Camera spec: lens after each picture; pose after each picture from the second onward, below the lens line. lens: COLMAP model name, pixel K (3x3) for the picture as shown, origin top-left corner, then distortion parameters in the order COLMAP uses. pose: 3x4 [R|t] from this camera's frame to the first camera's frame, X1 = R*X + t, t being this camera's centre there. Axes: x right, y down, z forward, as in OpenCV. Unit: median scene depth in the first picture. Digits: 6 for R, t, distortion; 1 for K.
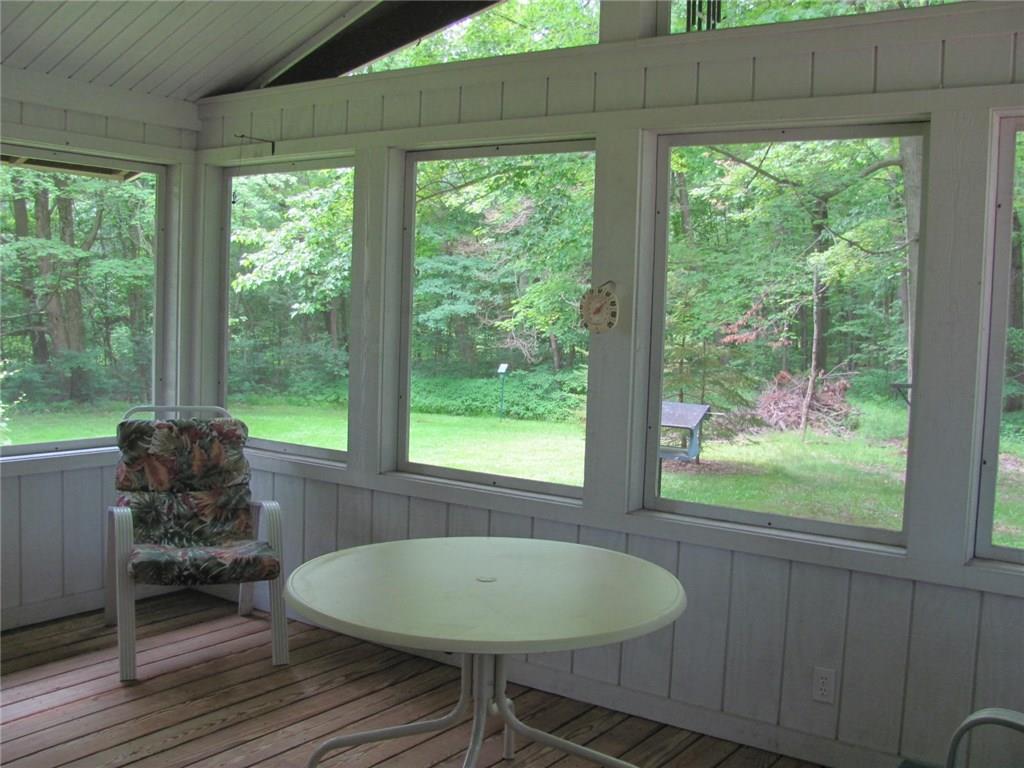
lens RADIAL K [[1071.8, 0, 512.0], [0, 1071.8, 384.0], [0, 0, 1]] dist [-0.223441, 0.308489]
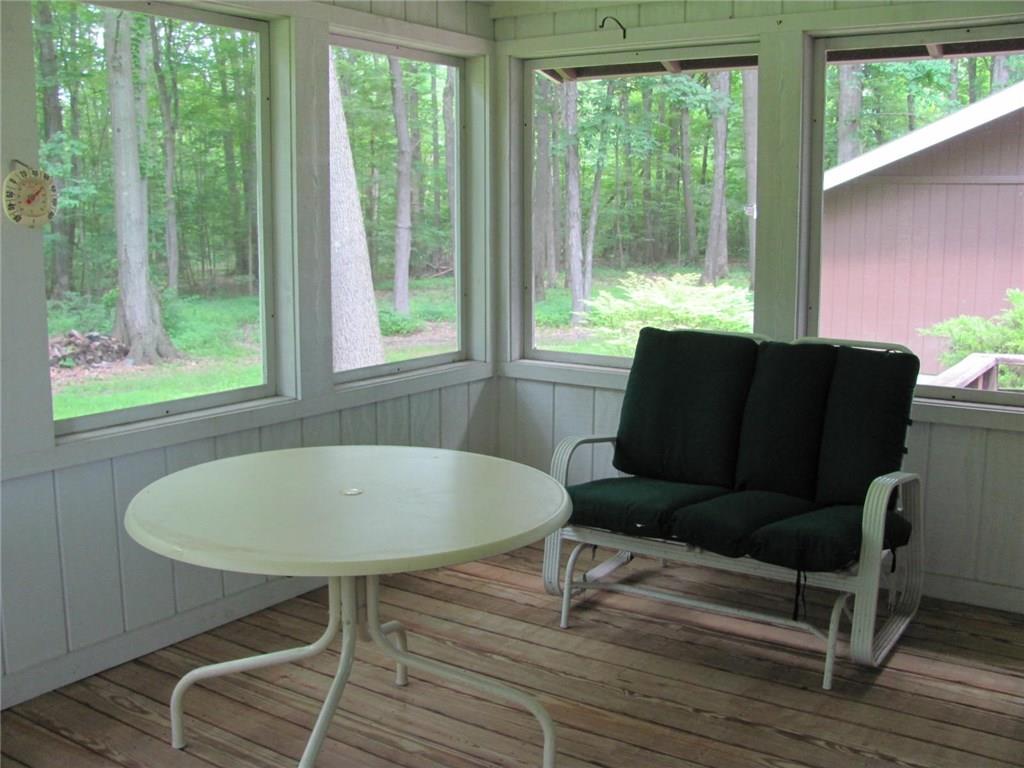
lens RADIAL K [[1071.8, 0, 512.0], [0, 1071.8, 384.0], [0, 0, 1]] dist [-0.223441, 0.308489]
pose [[-0.000396, -0.196100, 0.980584, -1.218619], [0.073139, 0.977952, 0.195604, -0.093401], [-0.997322, 0.071797, 0.013955, 1.188008]]
